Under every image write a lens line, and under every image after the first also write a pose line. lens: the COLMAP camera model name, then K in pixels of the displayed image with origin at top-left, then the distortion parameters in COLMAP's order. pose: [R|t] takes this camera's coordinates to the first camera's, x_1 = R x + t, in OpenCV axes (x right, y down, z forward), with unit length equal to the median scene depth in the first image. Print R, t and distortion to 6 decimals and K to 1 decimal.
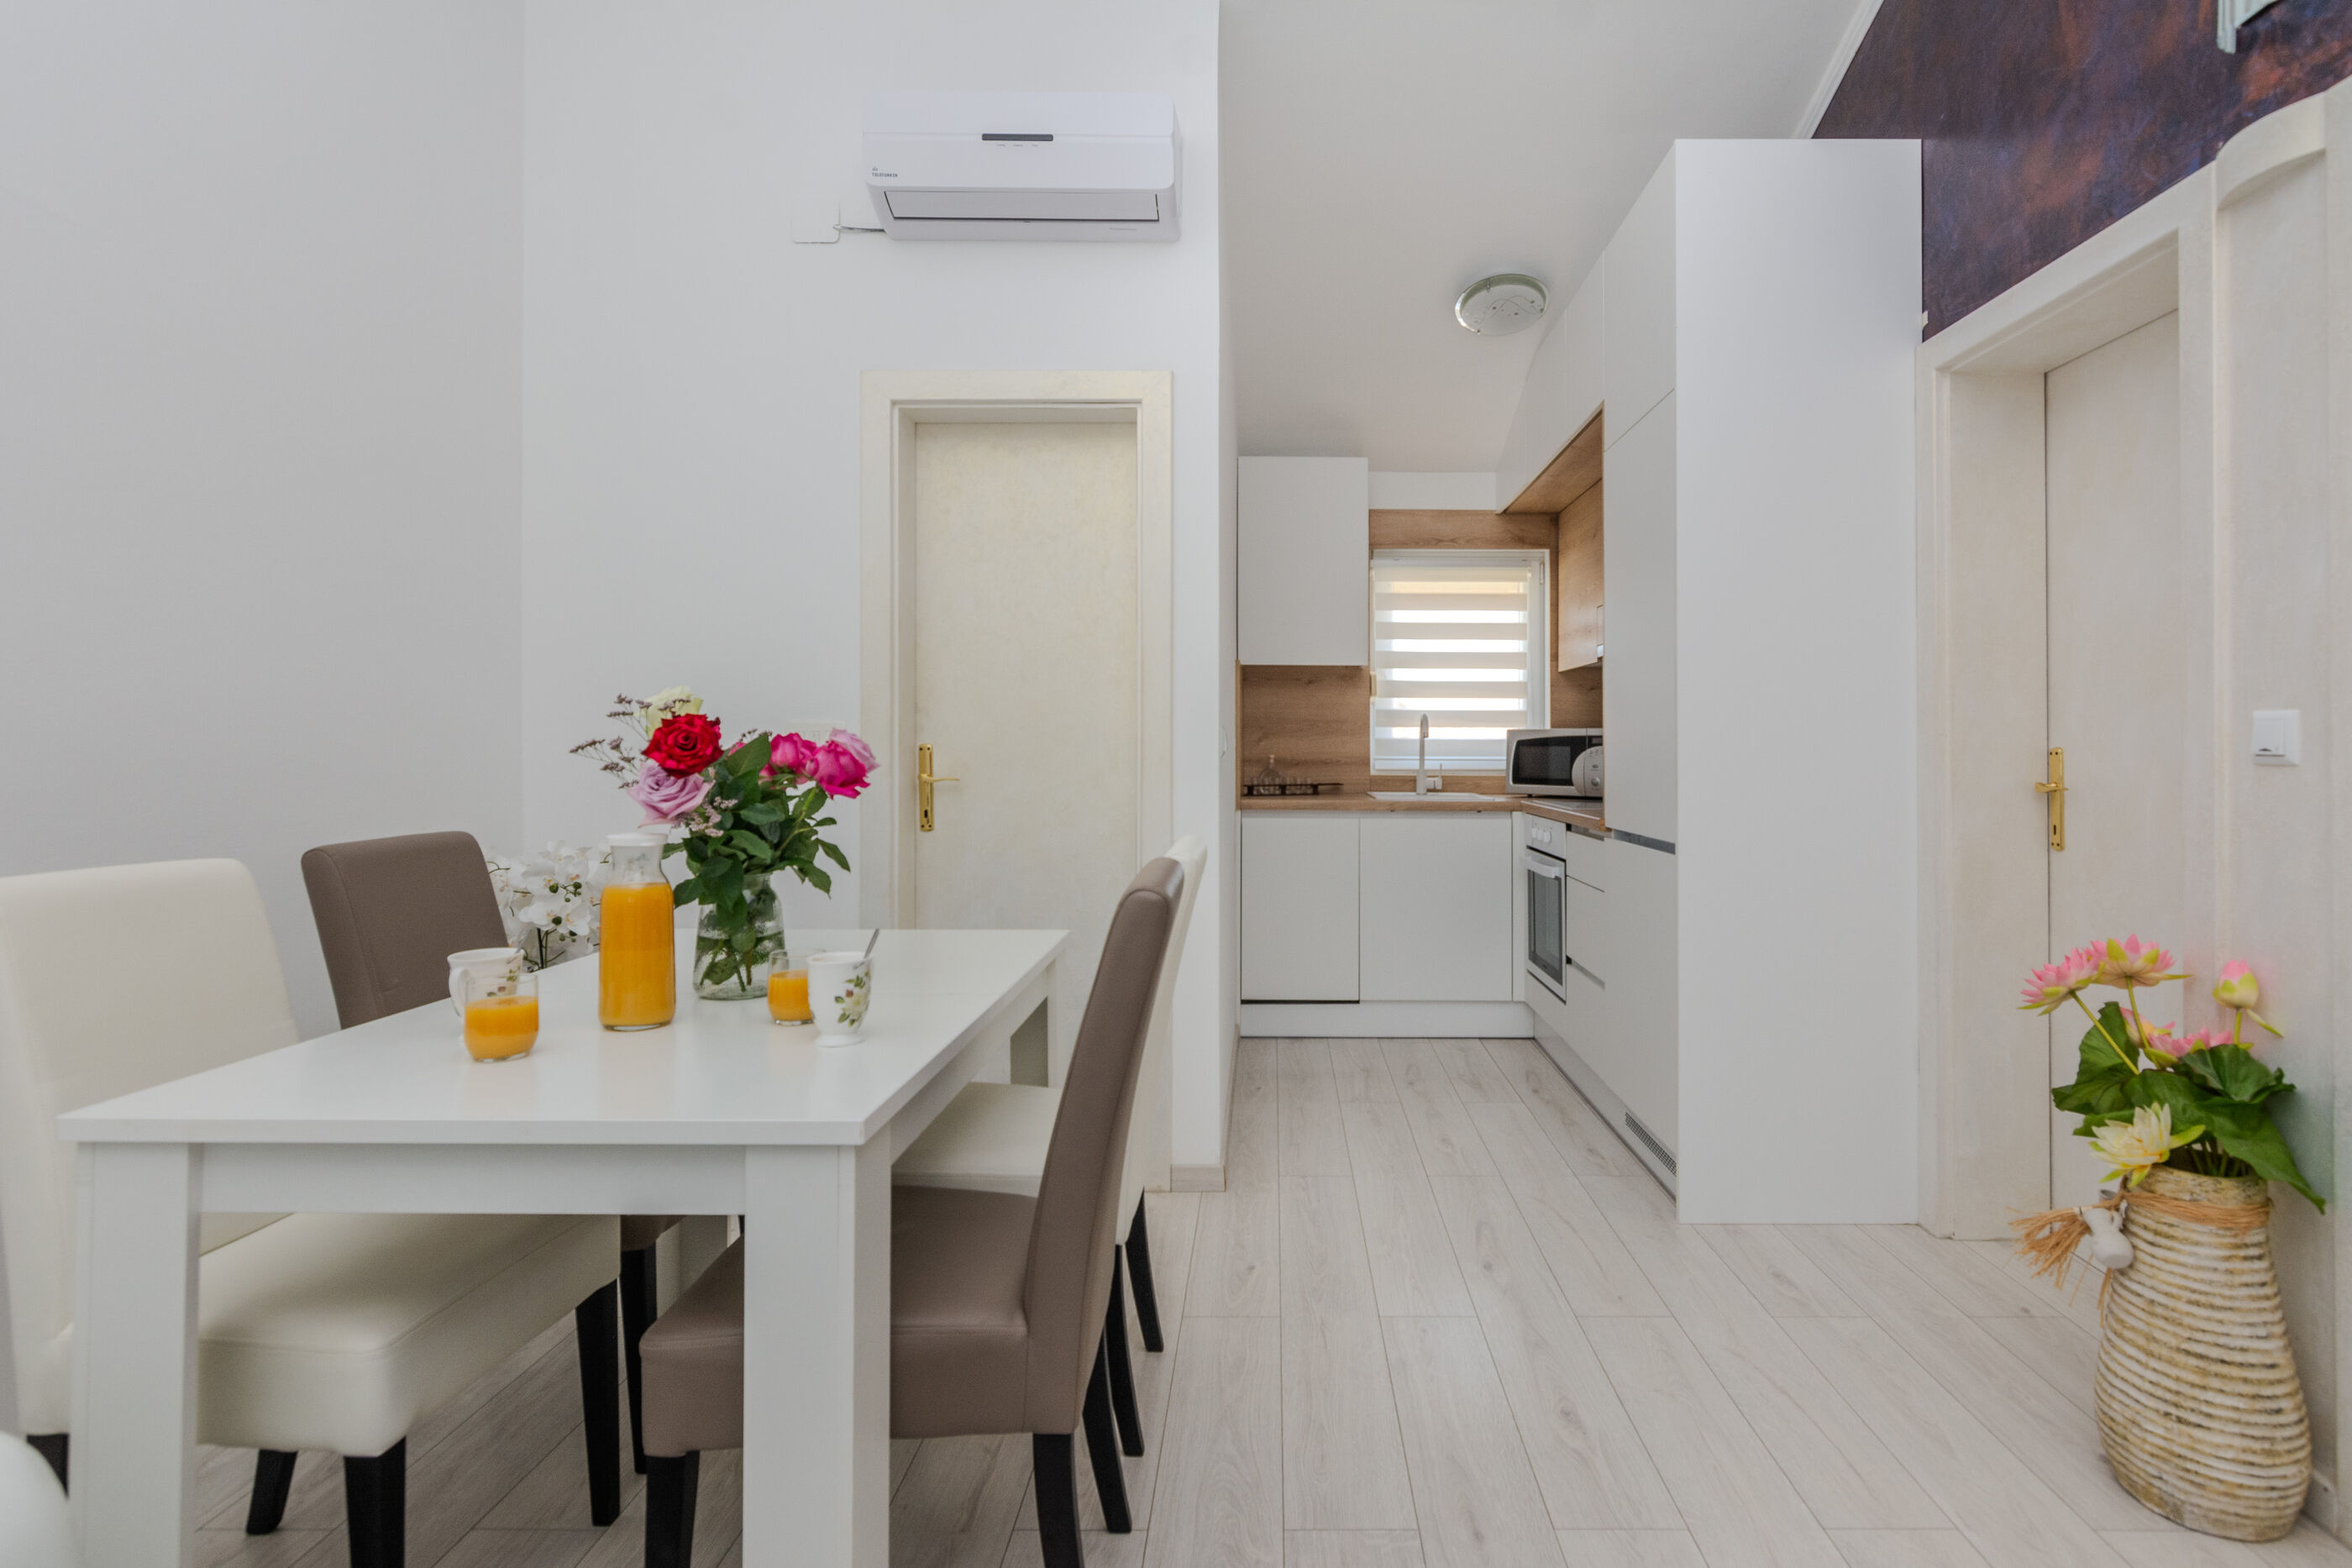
lens RADIAL K [[1203.4, 0, 1220.1], [0, 1203.4, 735.1], [0, 0, 1]] dist [0.002492, -0.000914]
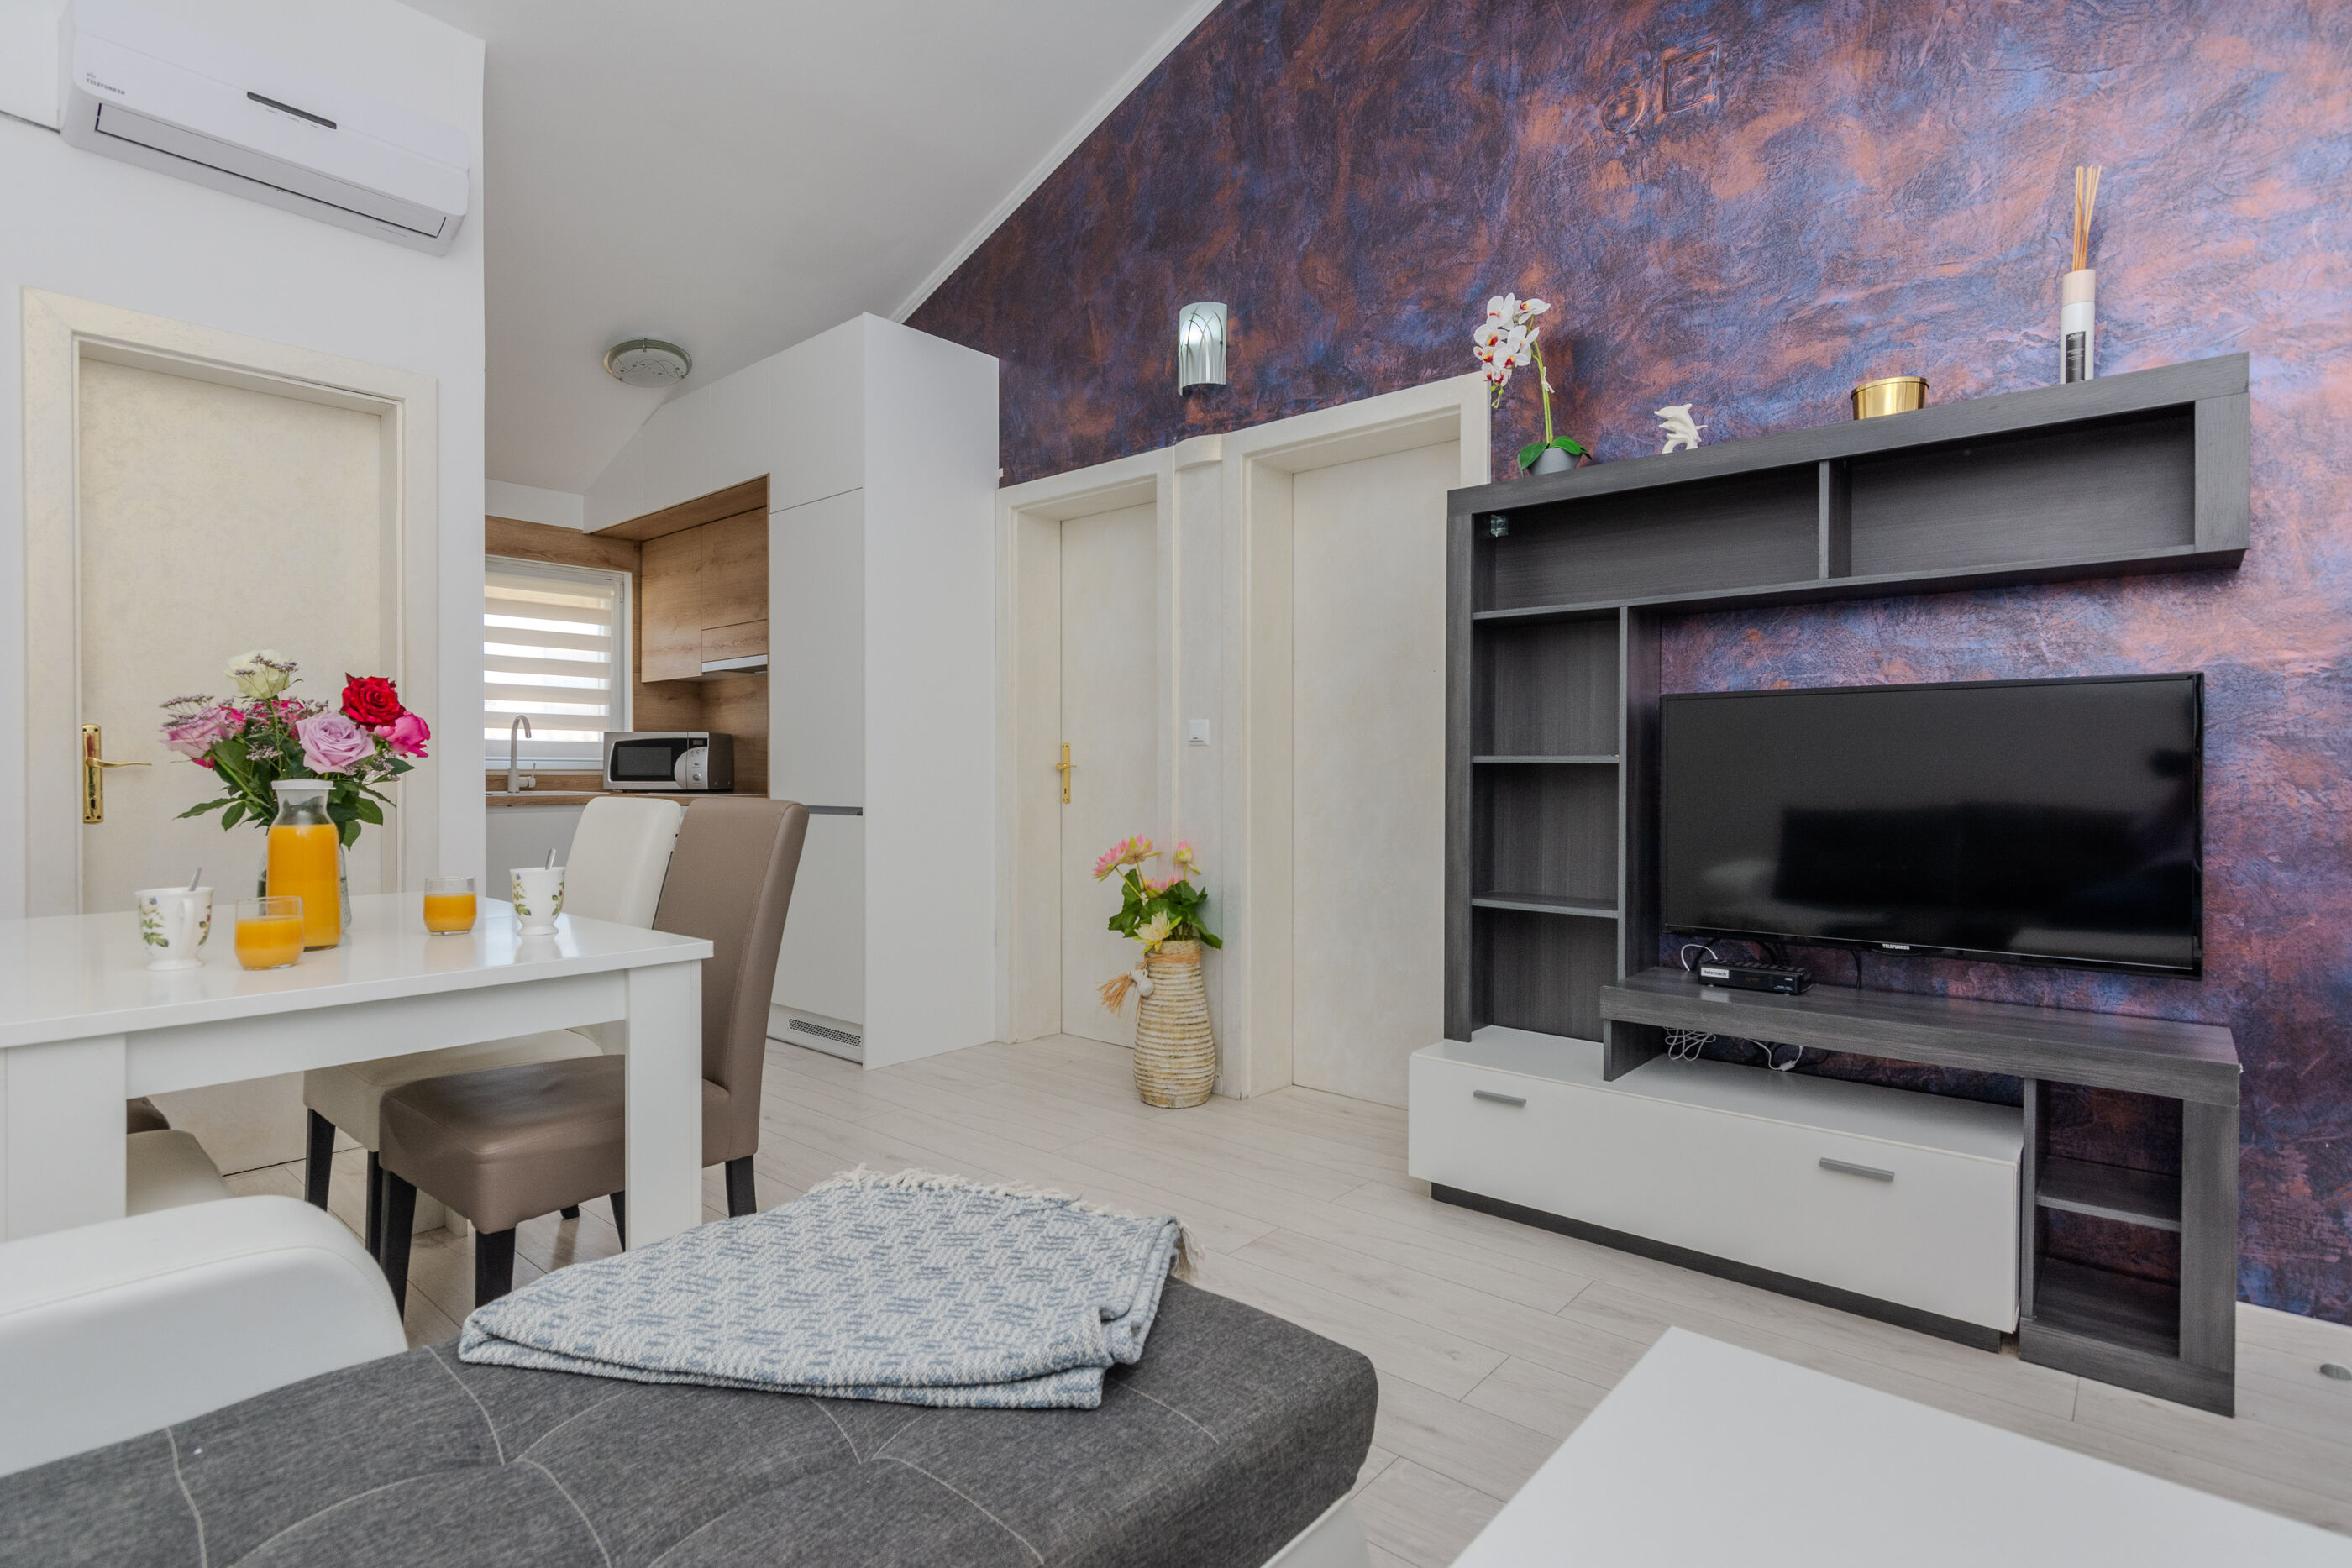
lens RADIAL K [[1203.4, 0, 1188.4], [0, 1203.4, 772.4], [0, 0, 1]] dist [0.002492, -0.000914]
pose [[0.634774, -0.002889, 0.772693, -0.296544], [-0.005951, 0.999945, 0.008628, 0.021172], [-0.772675, -0.010075, 0.634722, -0.124707]]
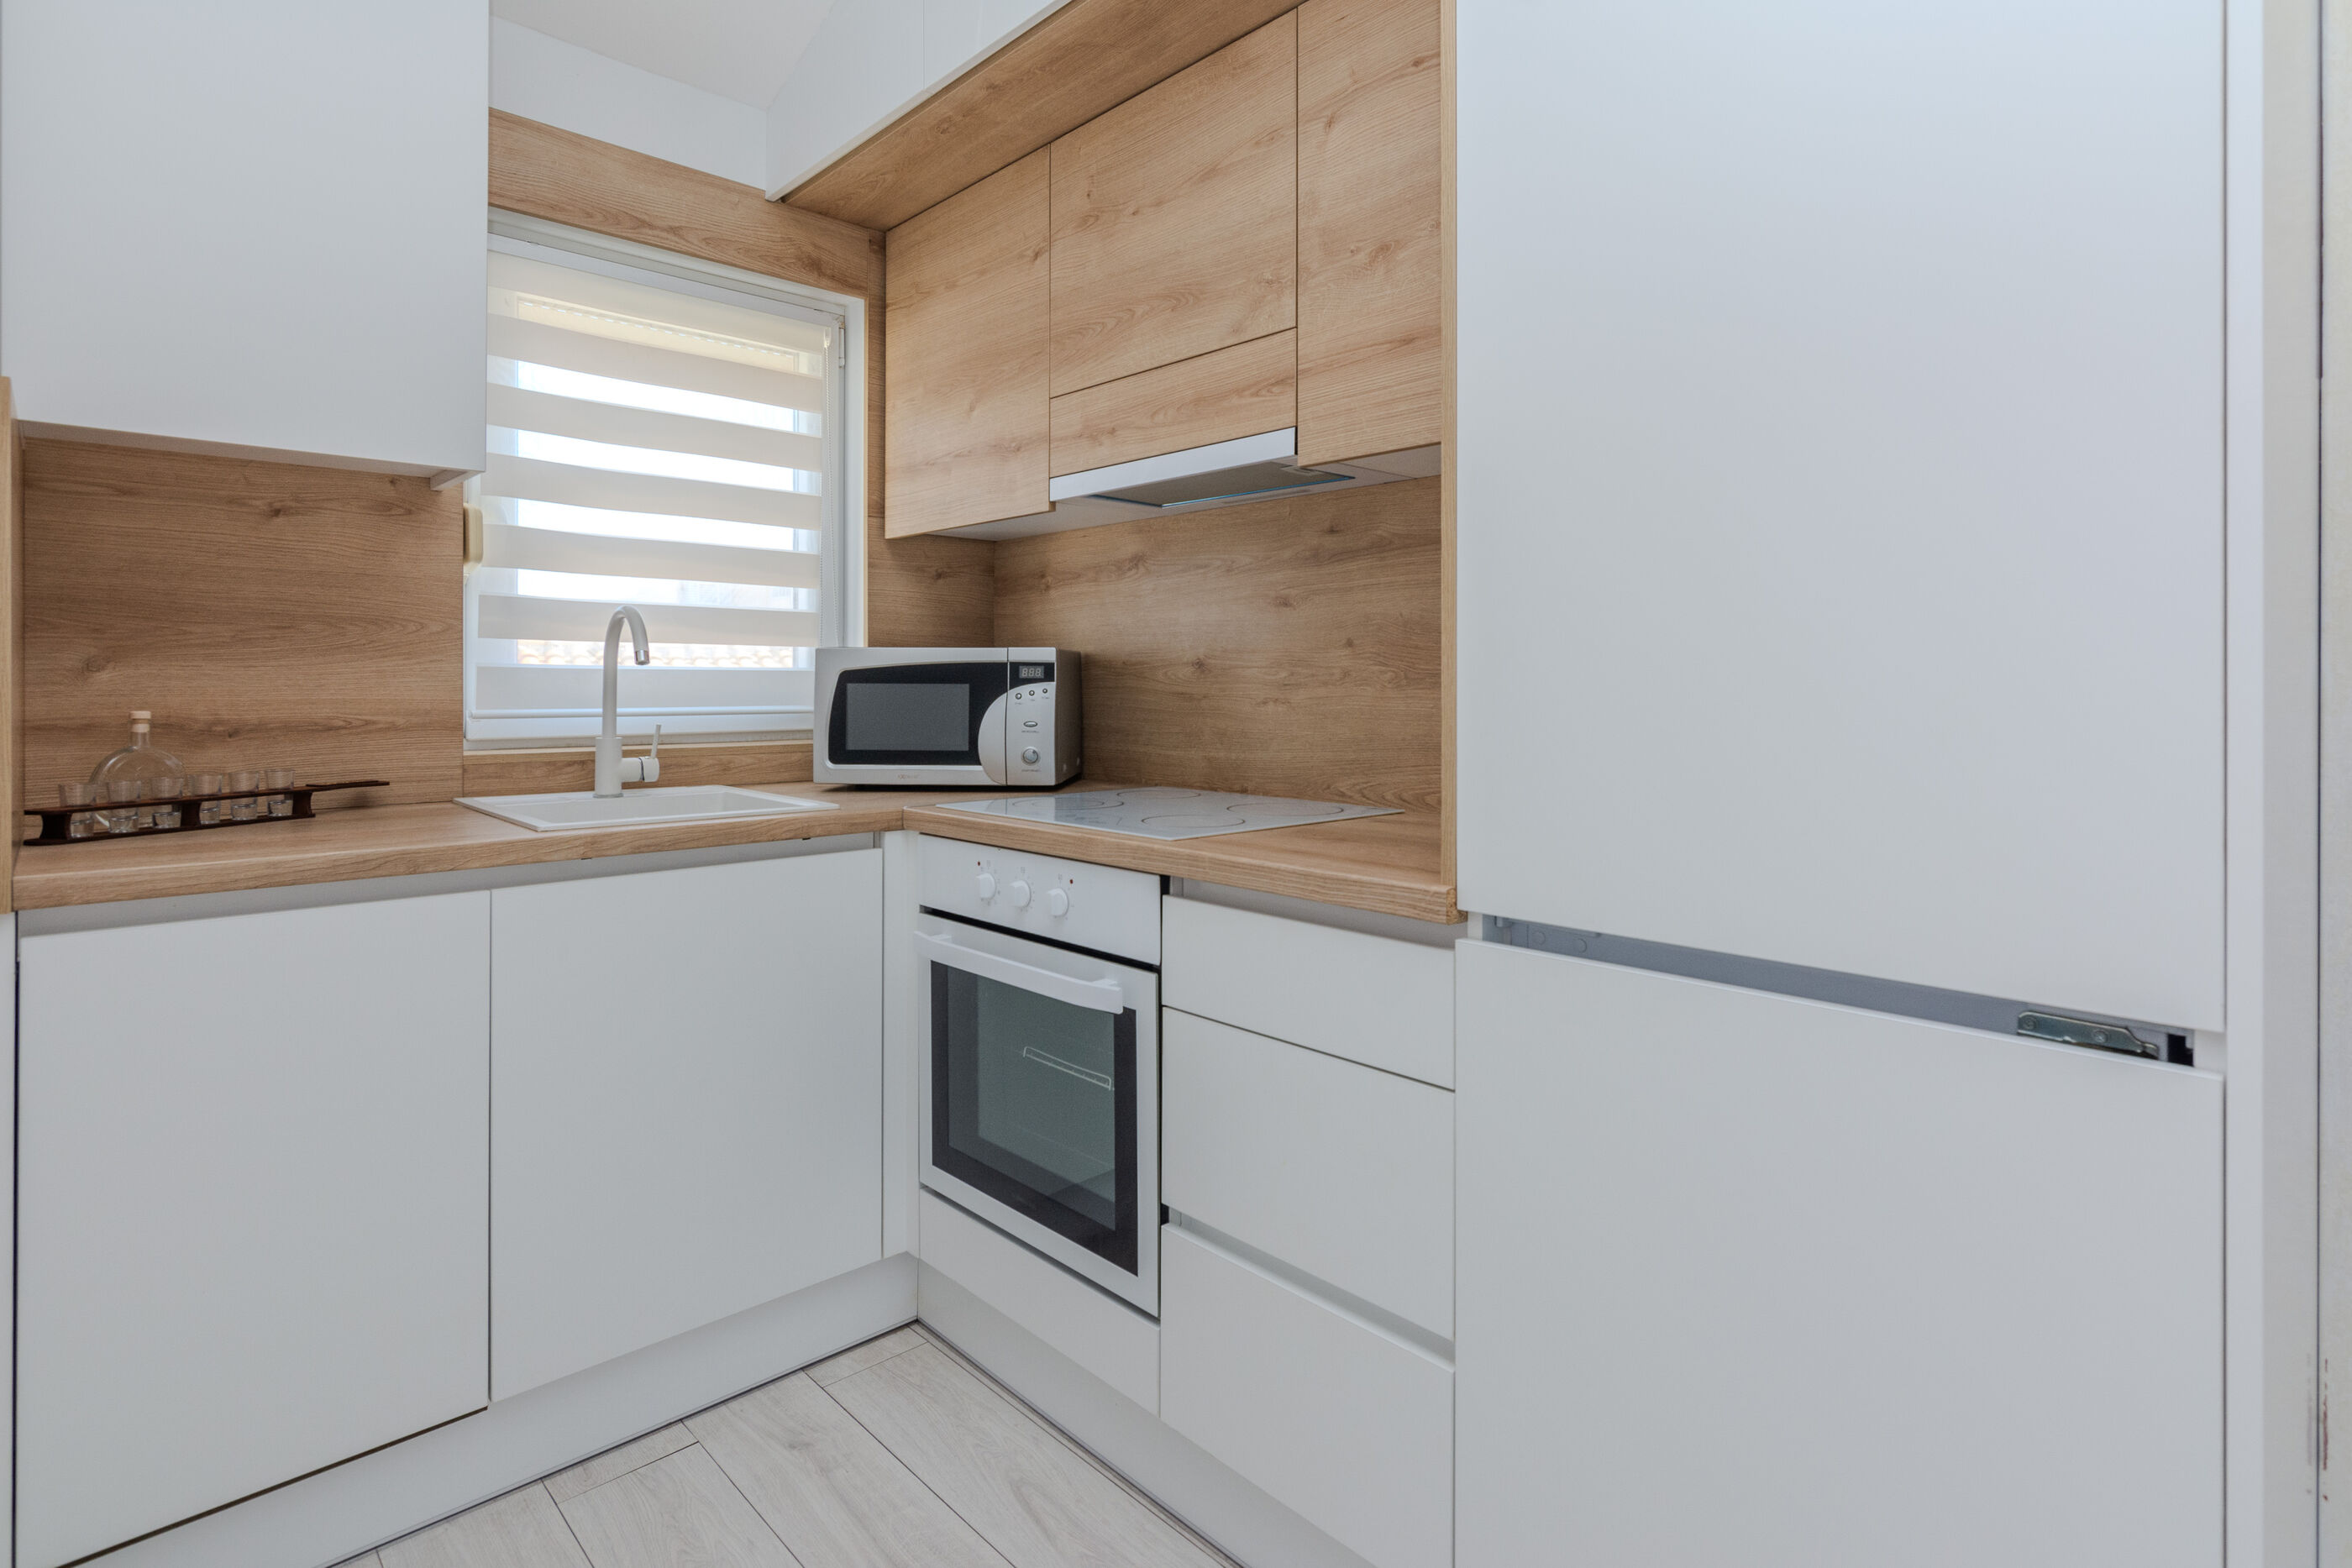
lens RADIAL K [[1203.4, 0, 1217.7], [0, 1203.4, 683.7], [0, 0, 1]] dist [0.002492, -0.000914]
pose [[0.692185, -0.002872, 0.721715, 0.008623], [-0.005433, 0.999943, 0.009190, 0.004472], [-0.721700, -0.010282, 0.692130, 0.605258]]
